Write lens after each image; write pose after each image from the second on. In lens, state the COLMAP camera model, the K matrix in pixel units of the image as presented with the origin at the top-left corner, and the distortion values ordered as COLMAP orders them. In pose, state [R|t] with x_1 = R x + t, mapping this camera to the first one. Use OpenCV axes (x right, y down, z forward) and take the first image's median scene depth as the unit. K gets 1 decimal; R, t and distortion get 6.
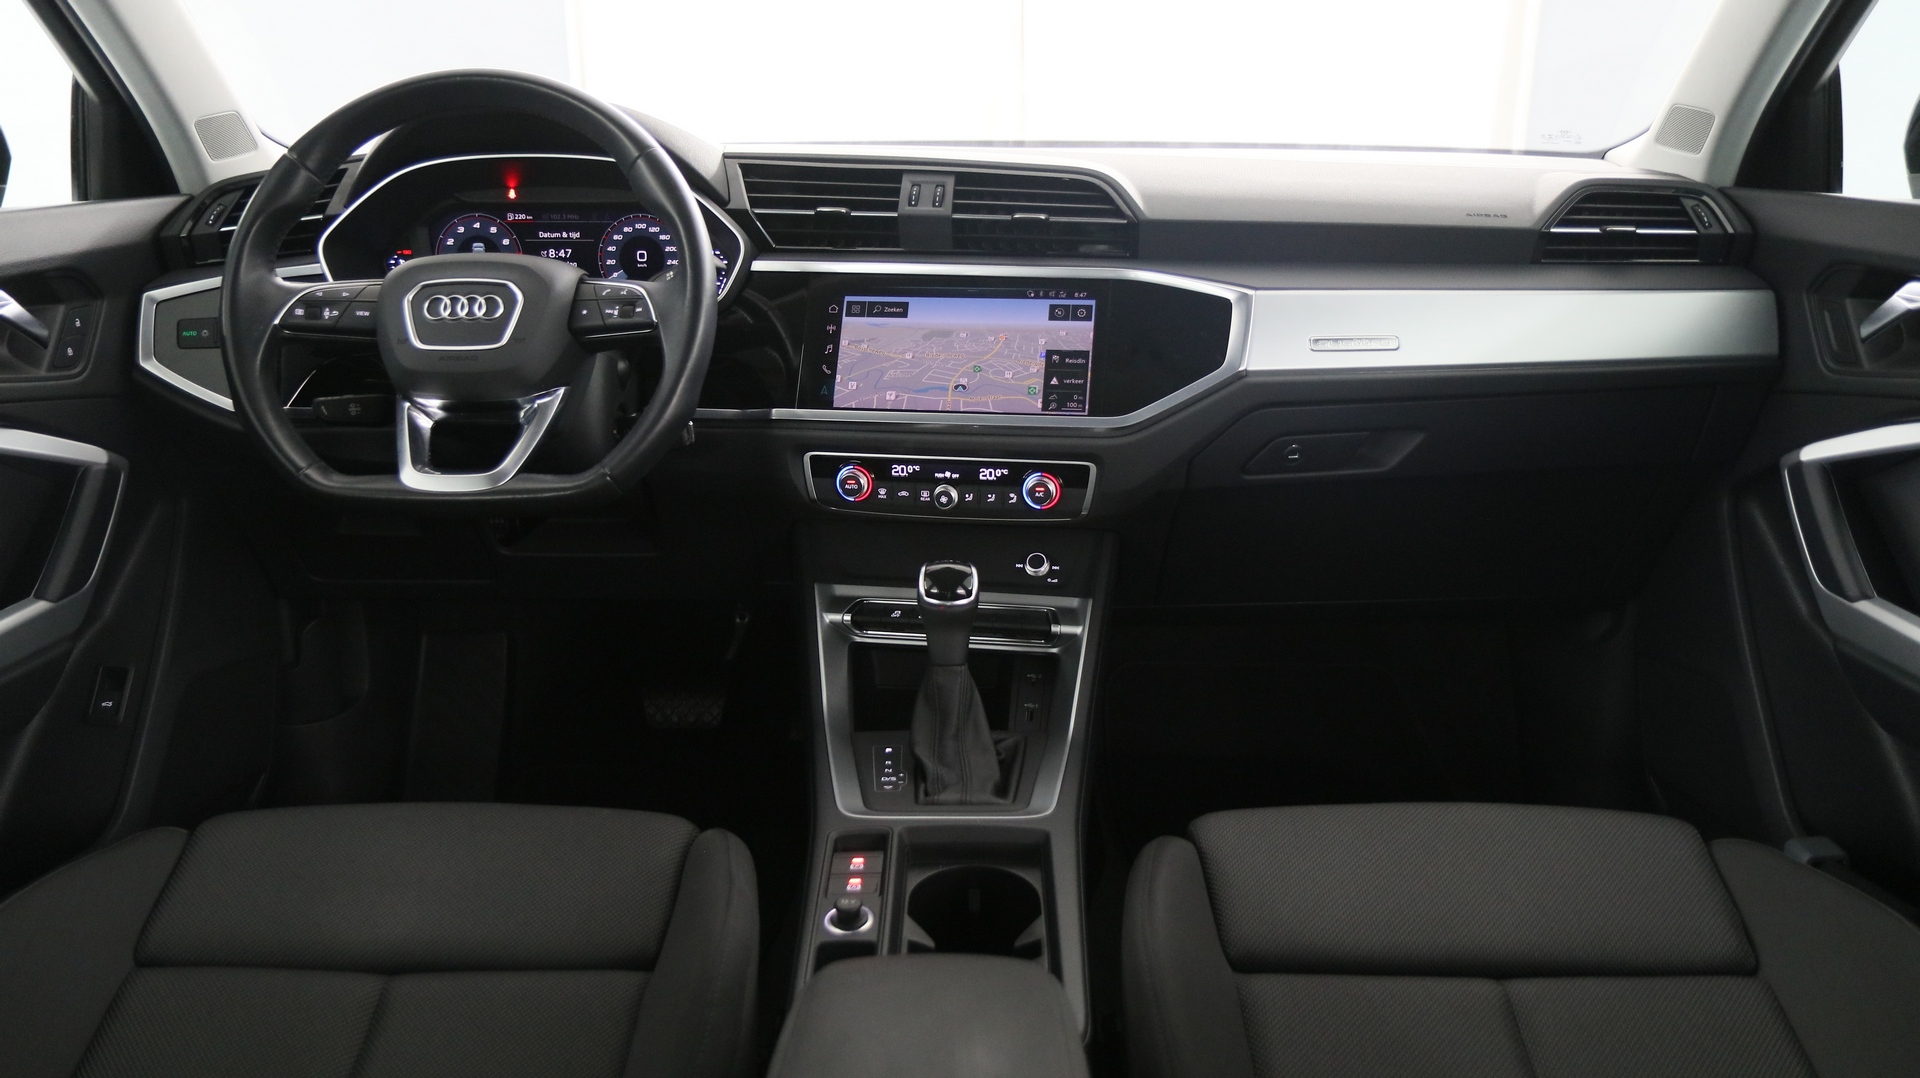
lens RADIAL K [[1459.3, 0, 953.0], [0, 1459.3, 542.8], [0, 0, 1]] dist [-0.019872, 0.020701]
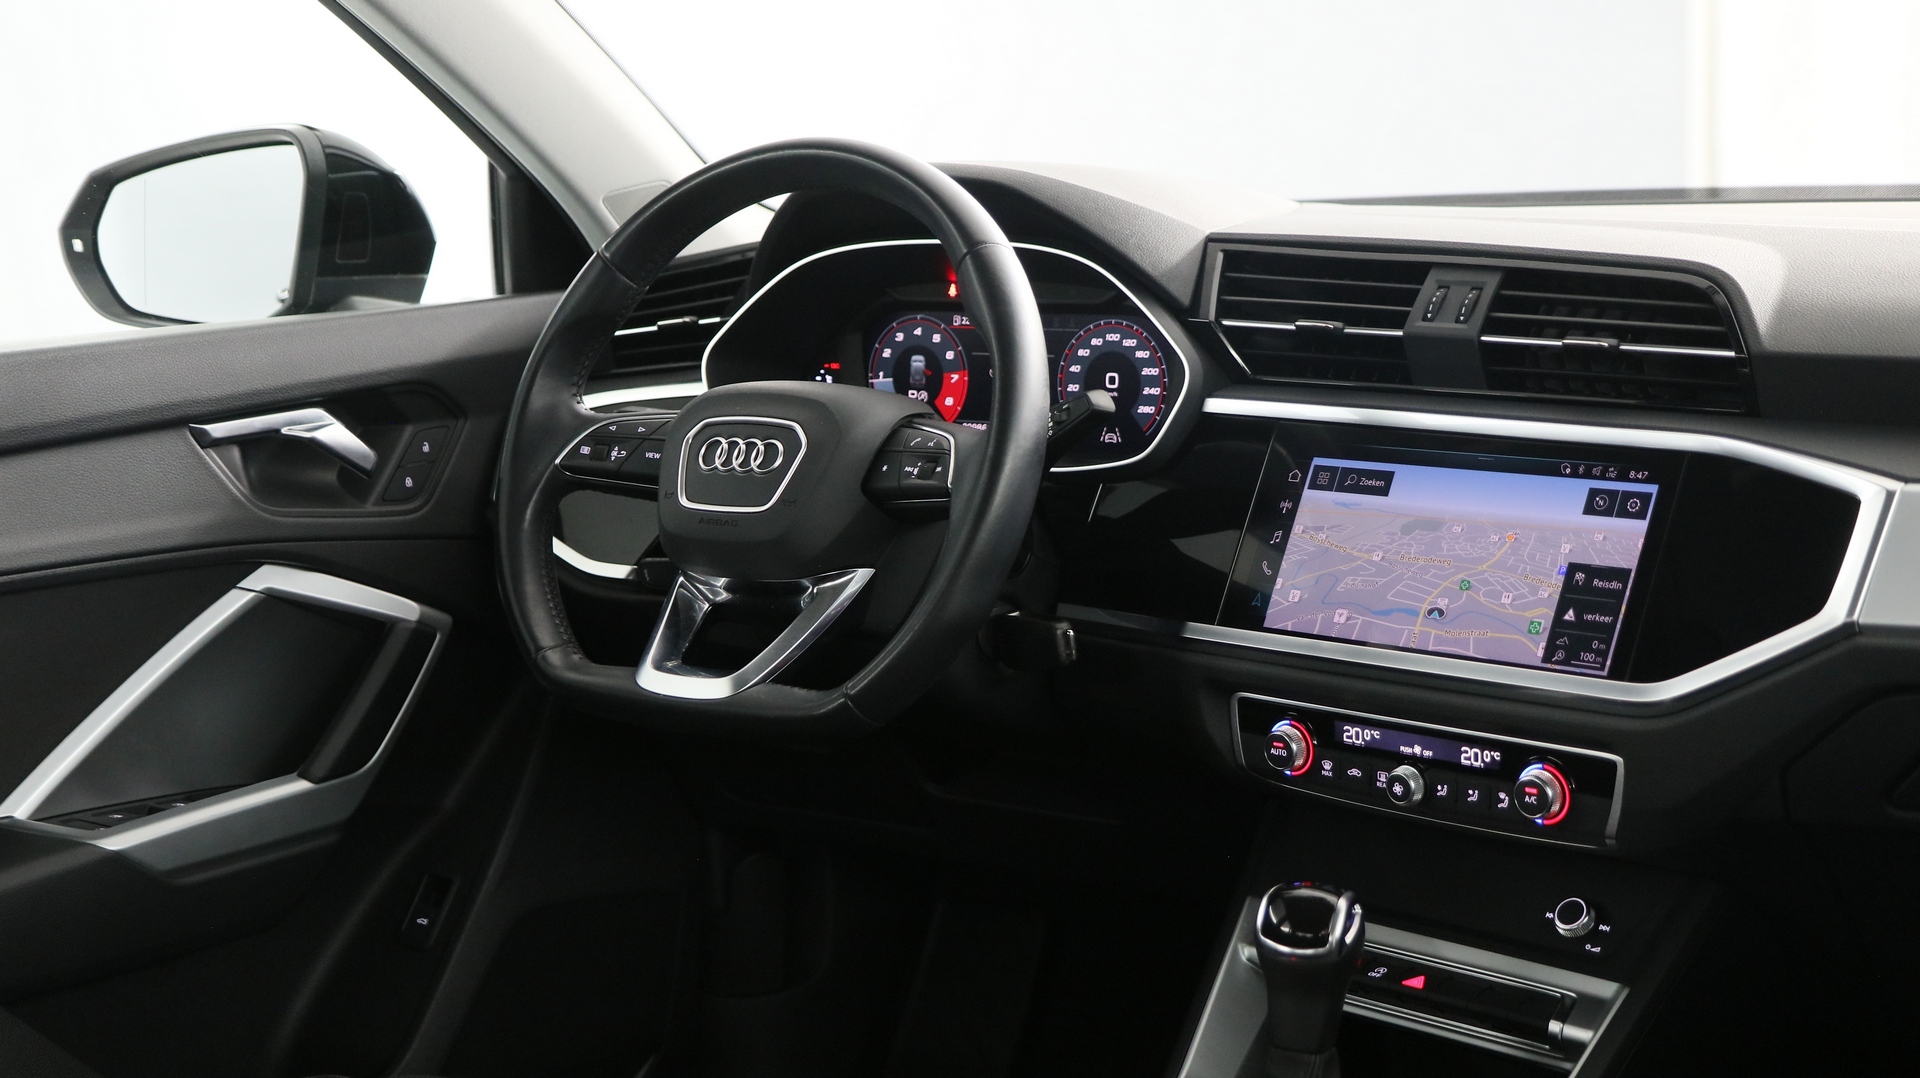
lens RADIAL K [[2569.2, 0, 962.5], [0, 2569.2, 546.5], [0, 0, 1]] dist [0.009069, 0.000000]
pose [[0.820949, 0.066163, -0.567155, 0.456194], [-0.121073, 0.990849, -0.059661, -0.044402], [0.558017, 0.117646, 0.821448, -0.015462]]
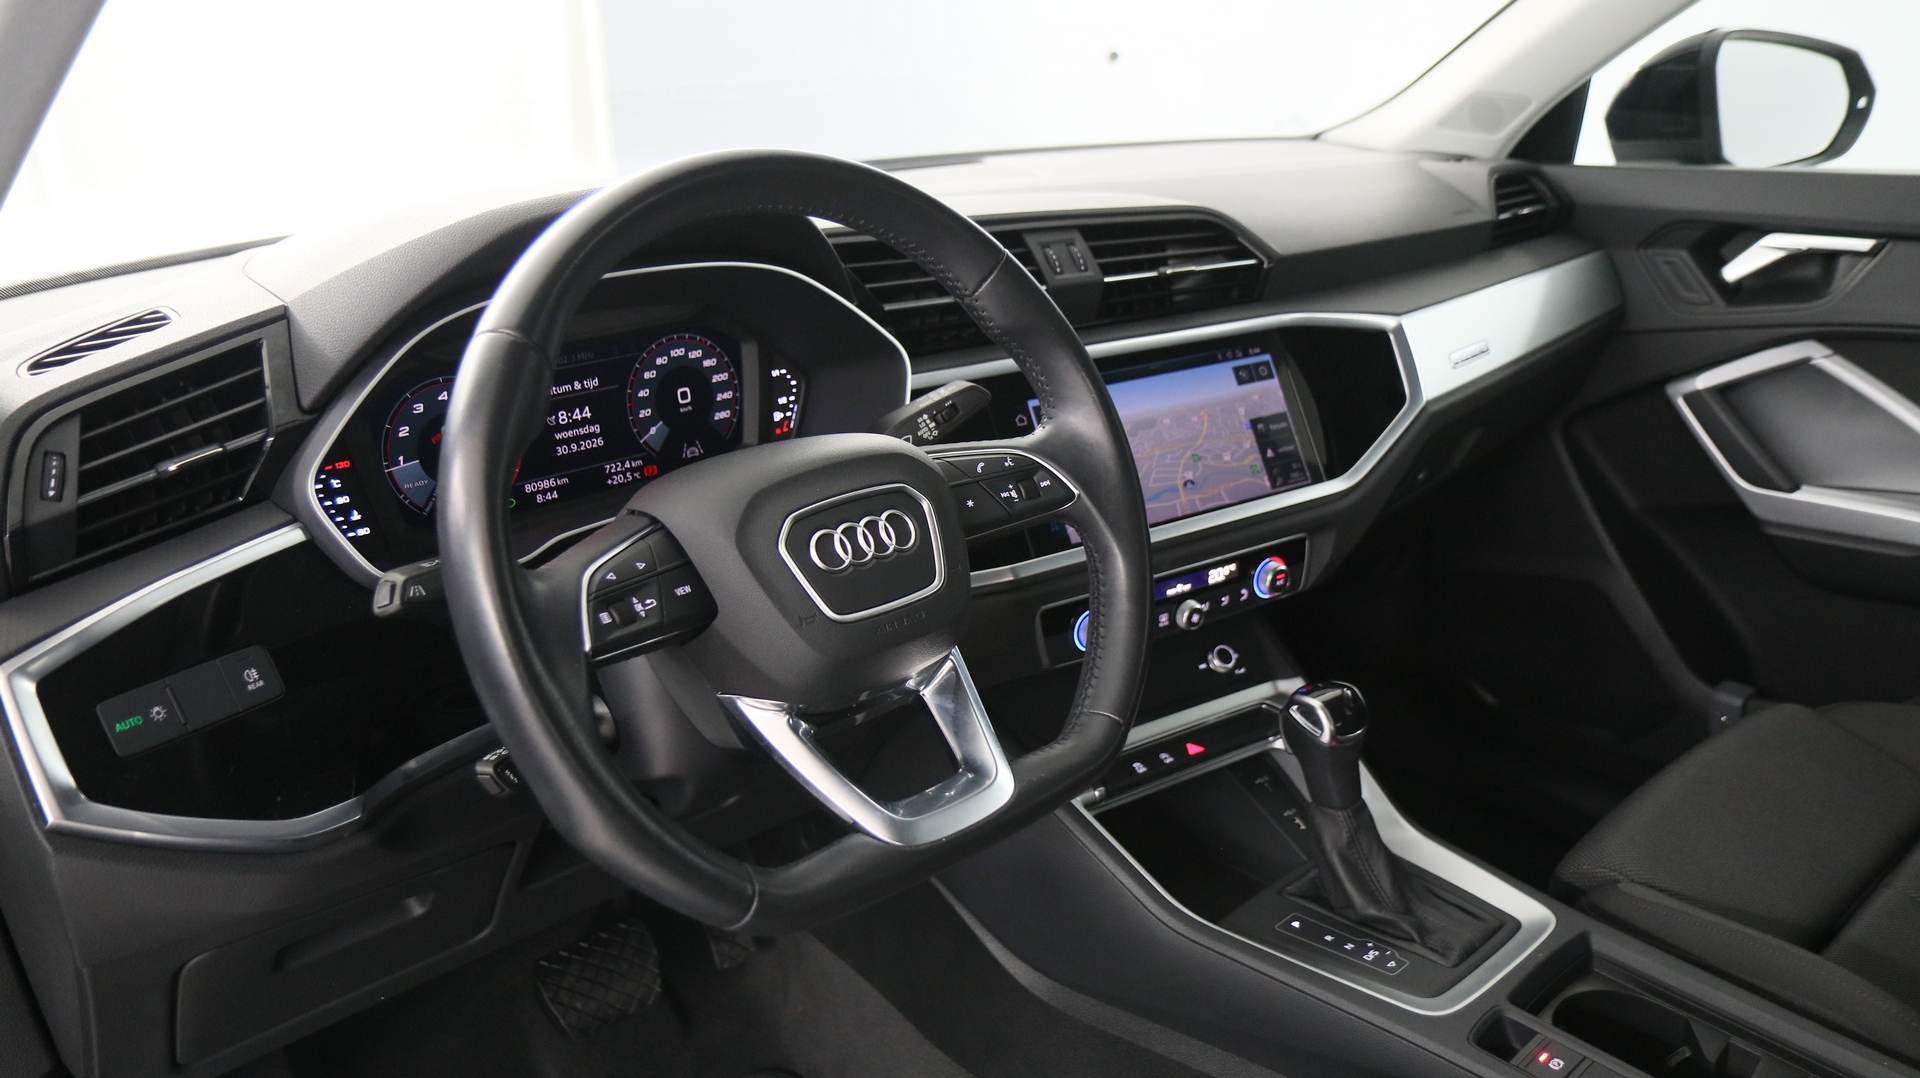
lens RADIAL K [[1459.3, 0, 954.1], [0, 1459.3, 546.5], [0, 0, 1]] dist [-0.019872, 0.020701]
pose [[0.731127, -0.249120, 0.635132, -0.626321], [0.226578, 0.966773, 0.118377, -0.199520], [-0.643519, 0.057358, 0.763278, 0.451107]]
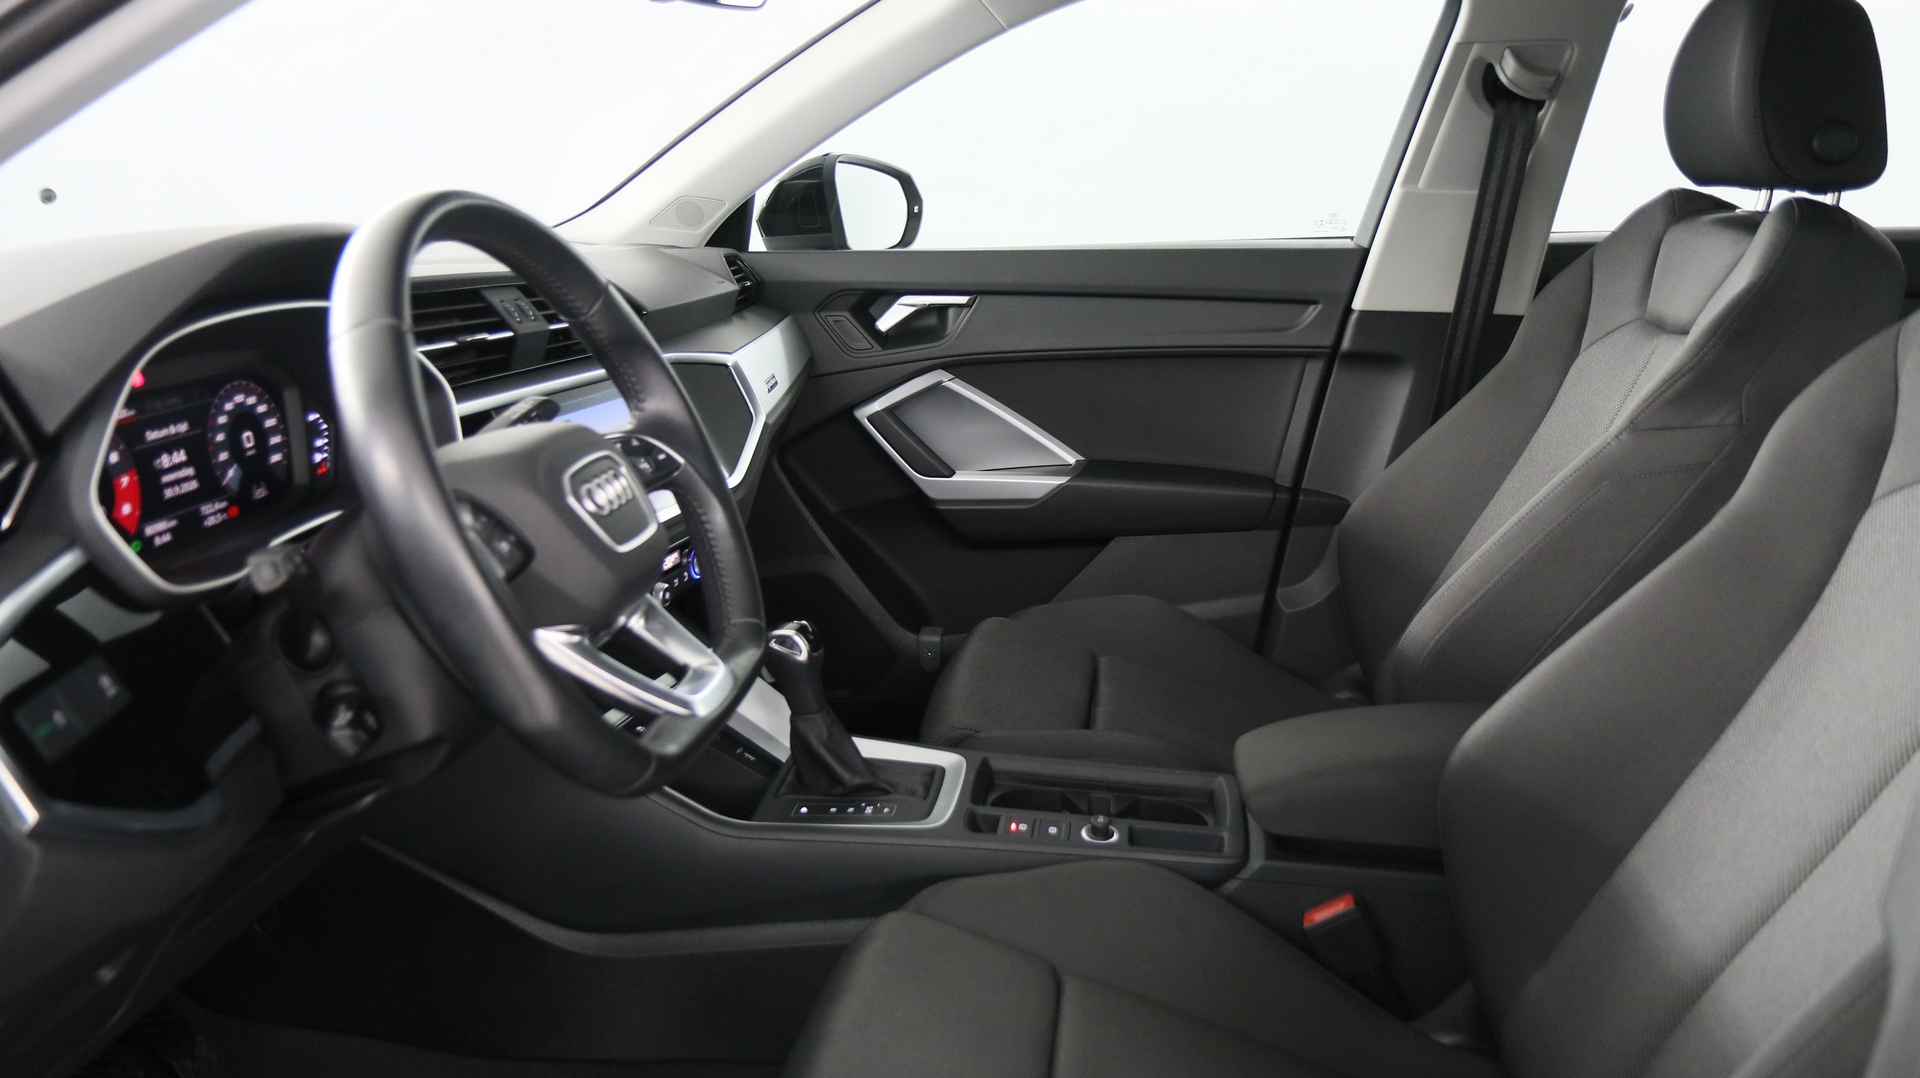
lens RADIAL K [[1459.3, 0, 942.5], [0, 1459.3, 536.2], [0, 0, 1]] dist [-0.019872, 0.020701]
pose [[0.124390, -0.245171, 0.961467, -0.949471], [0.288129, 0.936164, 0.201442, -0.218429], [-0.949478, 0.251969, 0.187090, 0.617994]]
